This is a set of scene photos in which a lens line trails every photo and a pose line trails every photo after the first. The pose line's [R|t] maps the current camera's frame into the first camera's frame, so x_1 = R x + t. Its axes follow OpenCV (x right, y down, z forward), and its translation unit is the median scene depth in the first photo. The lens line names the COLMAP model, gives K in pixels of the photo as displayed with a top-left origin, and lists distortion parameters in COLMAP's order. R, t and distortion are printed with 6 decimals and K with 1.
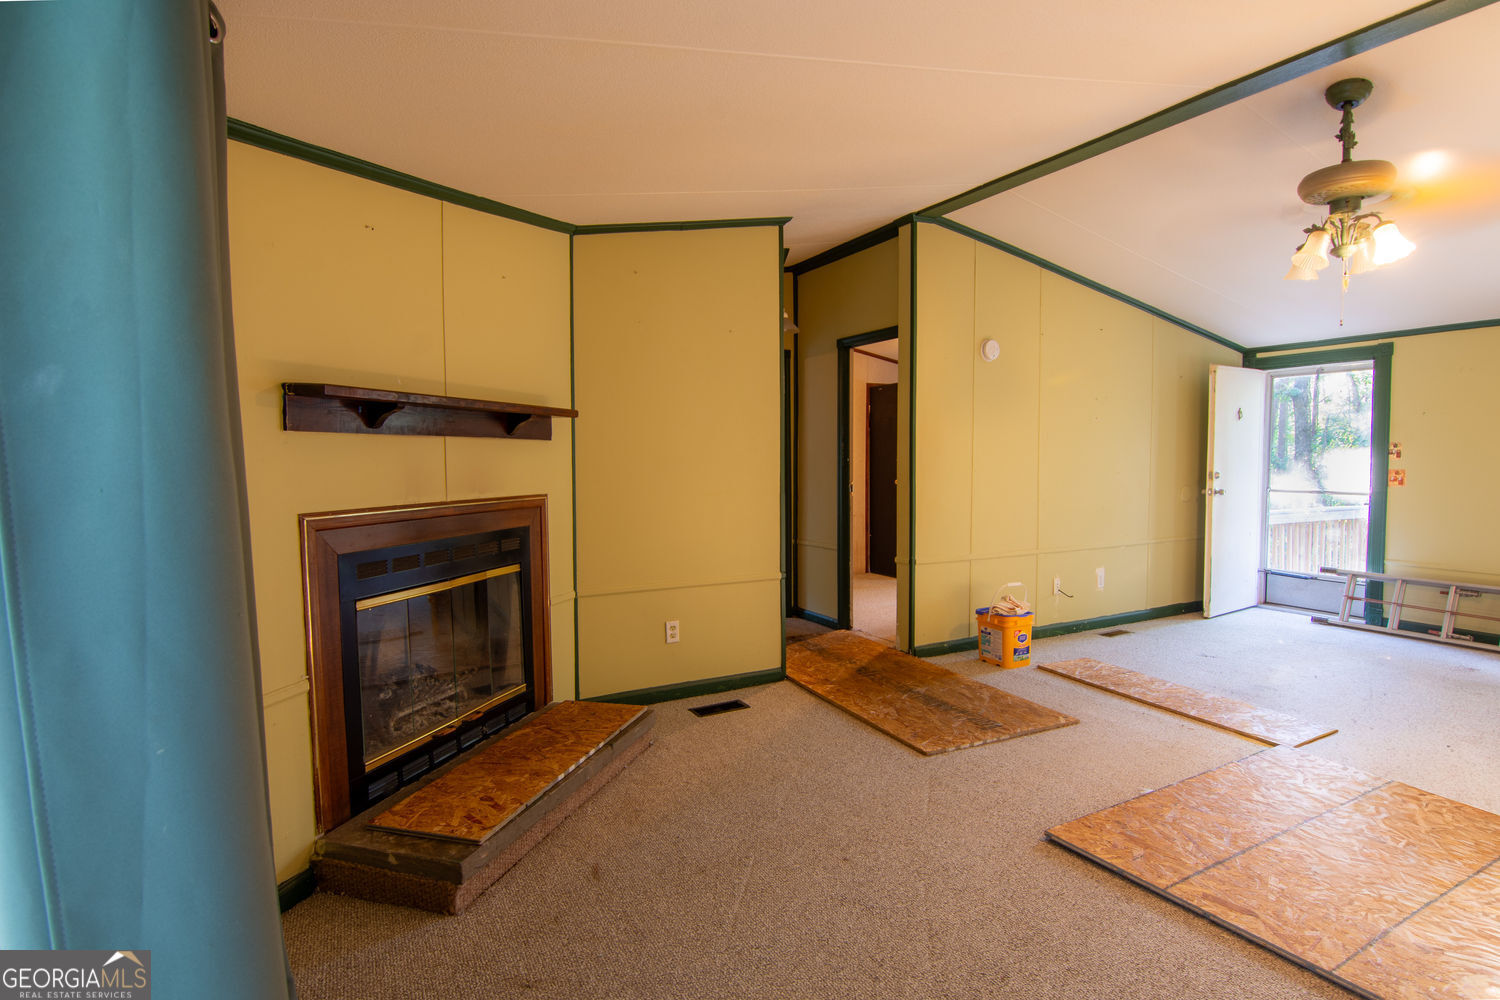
lens RADIAL K [[753.9, 0, 740.9], [0, 753.9, 506.4], [0, 0, 1]] dist [-0.002067, 0.000145]
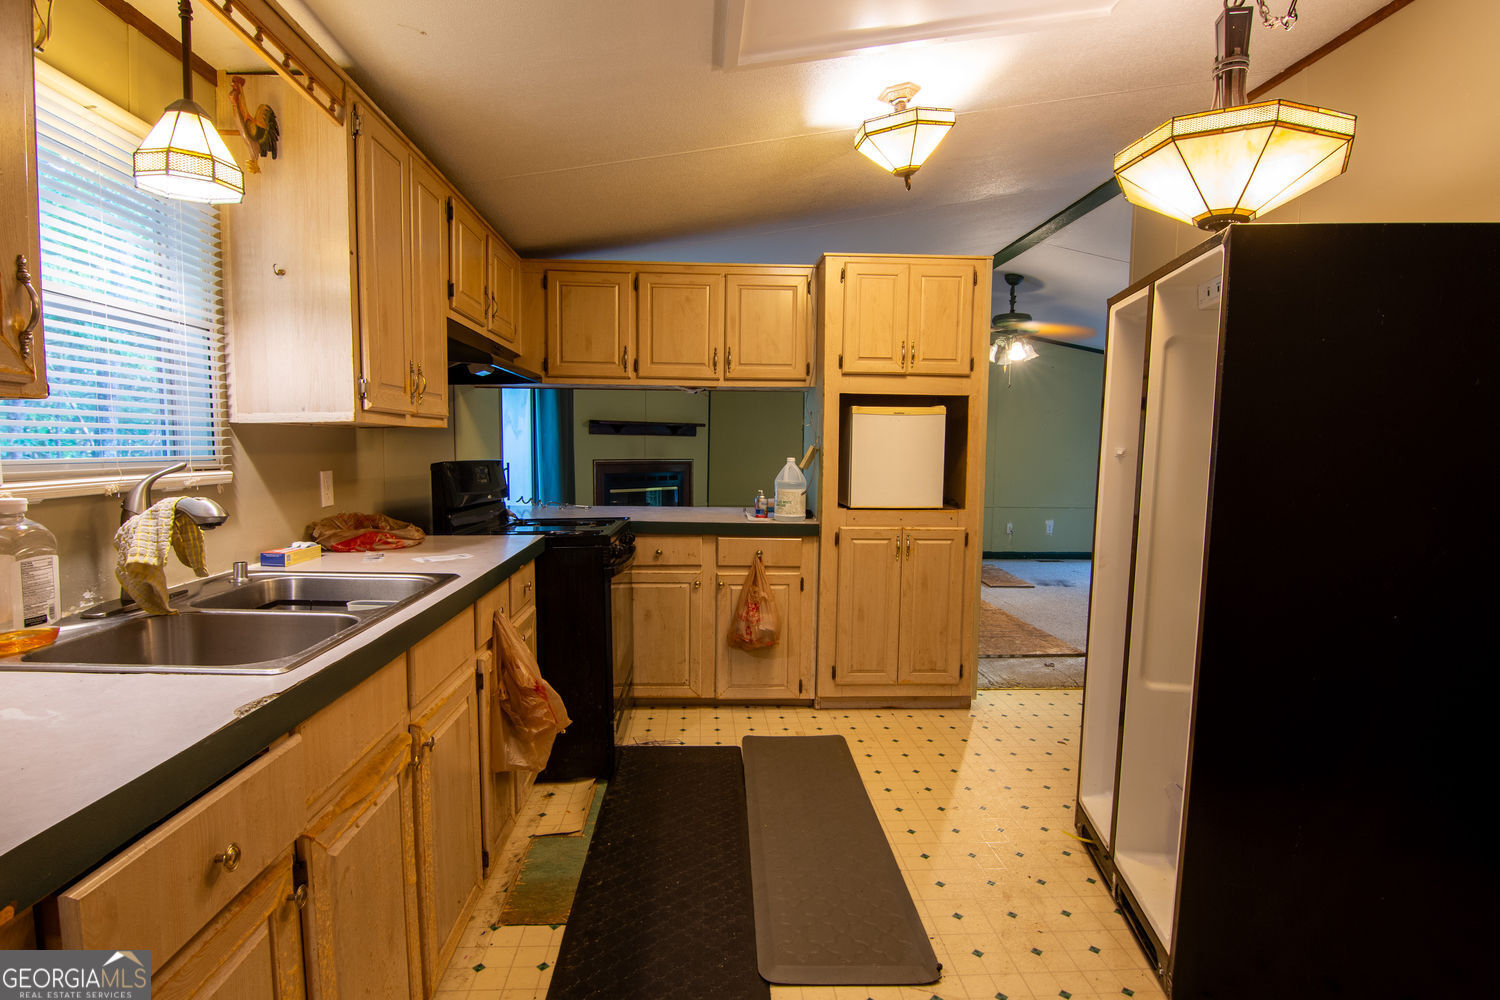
lens RADIAL K [[752.1, 0, 738.9], [0, 752.1, 507.9], [0, 0, 1]] dist [-0.016132, -0.004343]
pose [[0.901675, 0.055061, -0.428895, 0.940301], [-0.044970, 0.998422, 0.033634, 0.052664], [0.430070, -0.011040, 0.902728, -1.132167]]
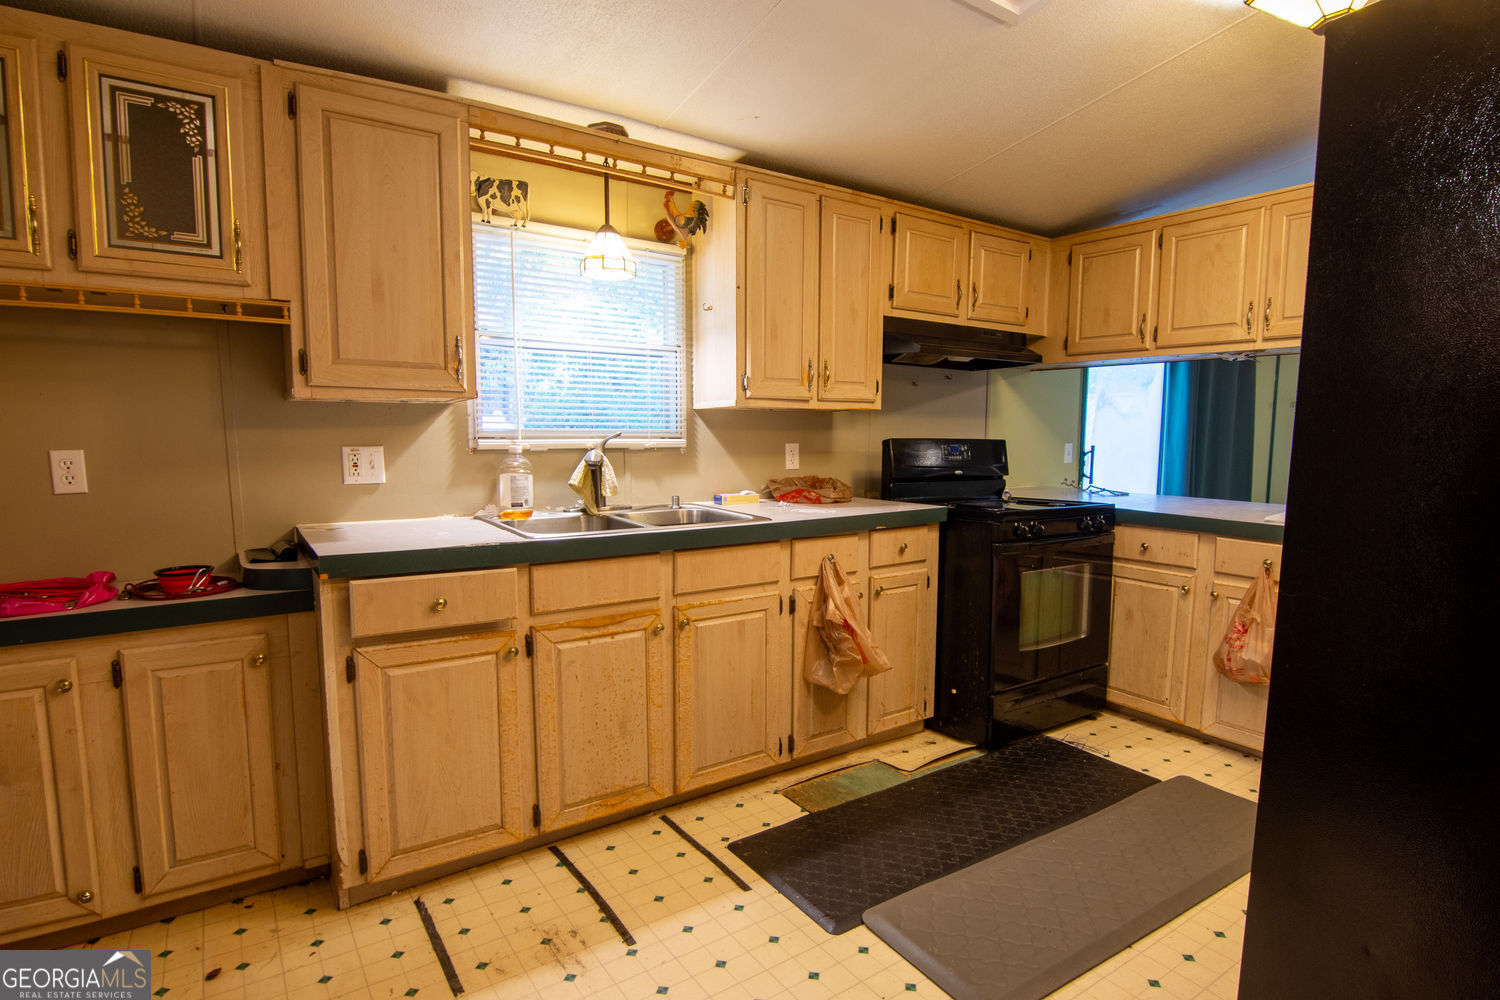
lens RADIAL K [[781.3, 0, 764.8], [0, 781.3, 520.3], [0, 0, 1]] dist [-0.014399, -0.002913]
pose [[0.110321, 0.127645, -0.985665, 1.291111], [-0.065746, 0.990484, 0.120910, 0.037754], [0.991719, 0.051465, 0.117663, -0.803151]]
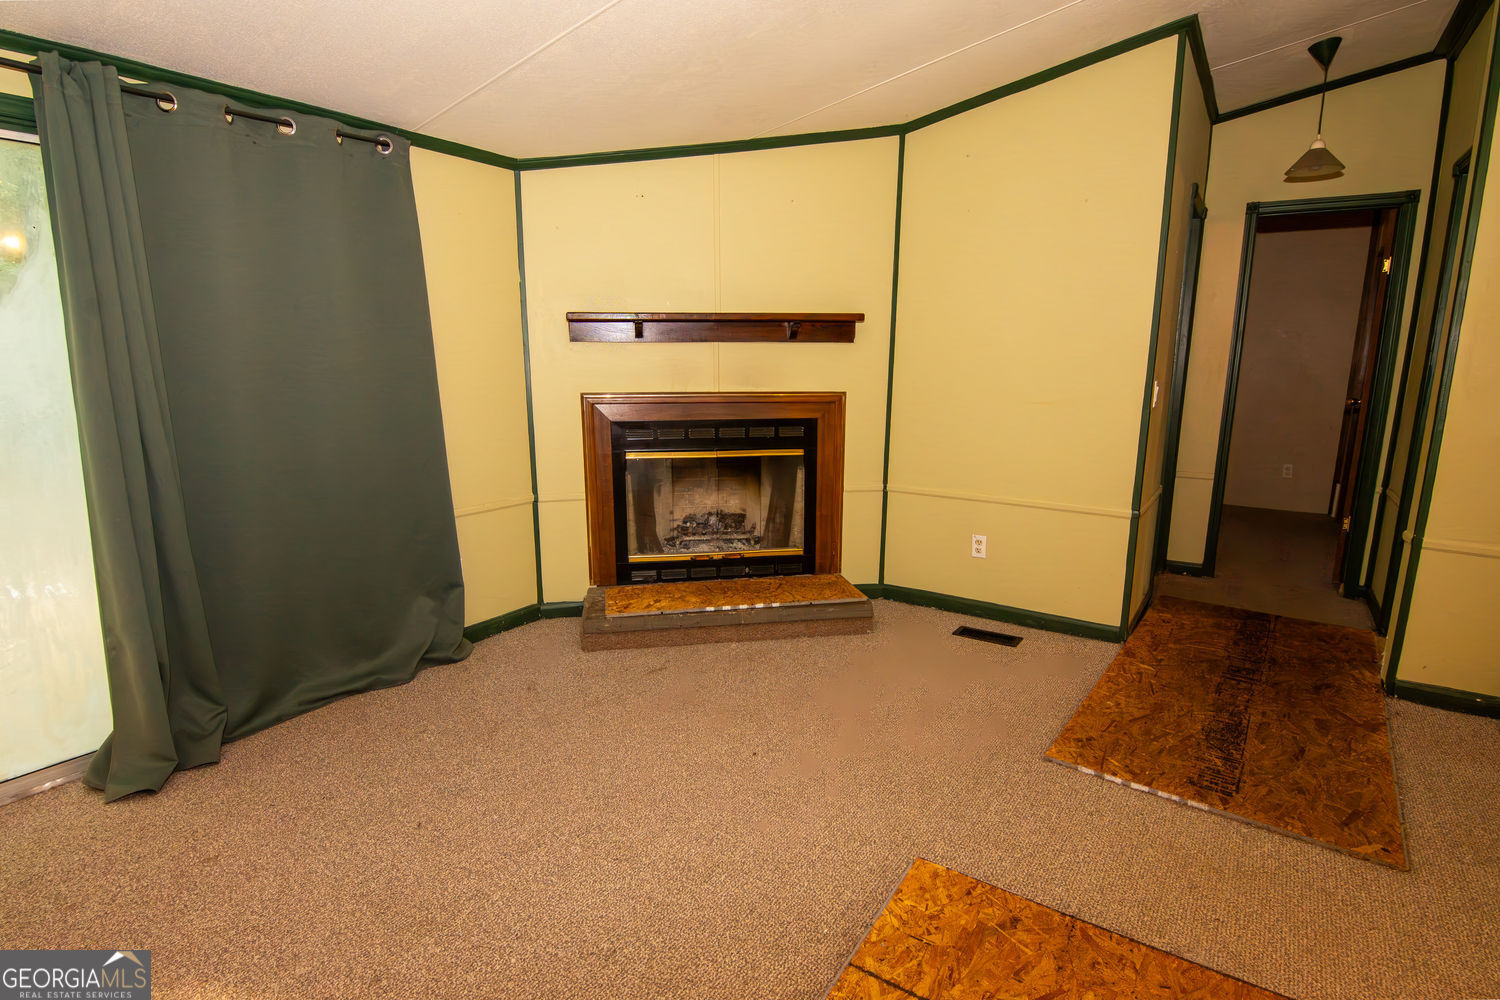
lens RADIAL K [[752.1, 0, 739.3], [0, 752.1, 504.6], [0, 0, 1]] dist [-0.016132, -0.004343]
pose [[0.453998, 0.187504, -0.871050, 0.702907], [-0.059454, 0.981803, 0.180357, -0.045213], [0.889017, -0.030094, 0.456885, 0.362514]]
